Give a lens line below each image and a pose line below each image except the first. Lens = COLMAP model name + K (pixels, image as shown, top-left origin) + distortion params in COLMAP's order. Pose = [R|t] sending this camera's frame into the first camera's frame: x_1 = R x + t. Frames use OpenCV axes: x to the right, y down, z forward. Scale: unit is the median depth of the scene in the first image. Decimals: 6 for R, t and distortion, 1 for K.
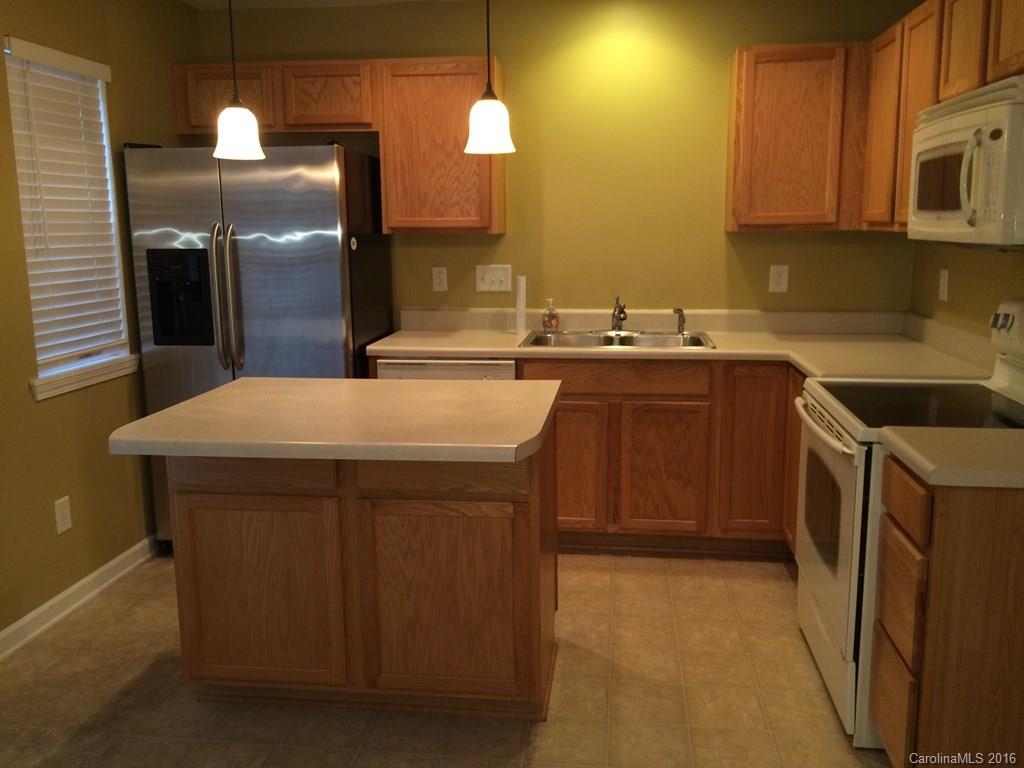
lens RADIAL K [[876.5, 0, 512.5], [0, 876.5, 385.1], [0, 0, 1]] dist [0.048549, -0.036567]
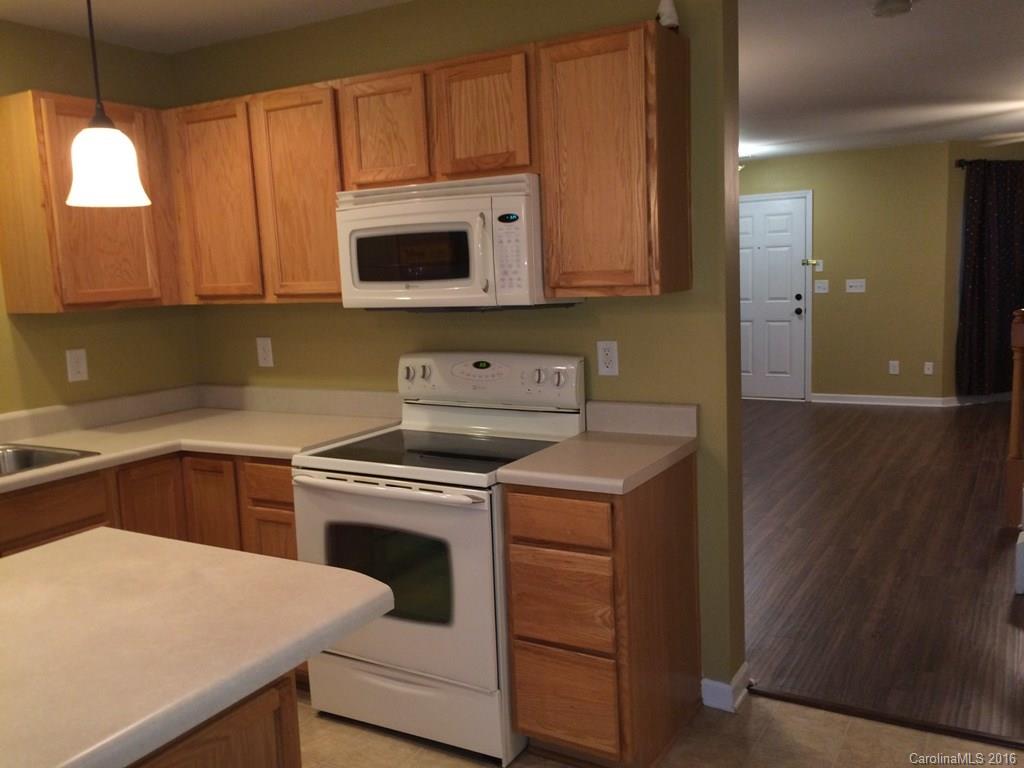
lens RADIAL K [[876.5, 0, 510.8], [0, 876.5, 383.4], [0, 0, 1]] dist [0.048549, -0.036567]
pose [[0.386423, -0.128418, 0.913338, -0.358729], [0.204178, 0.977601, 0.051068, -0.069929], [-0.899438, 0.166750, 0.403988, 0.316900]]
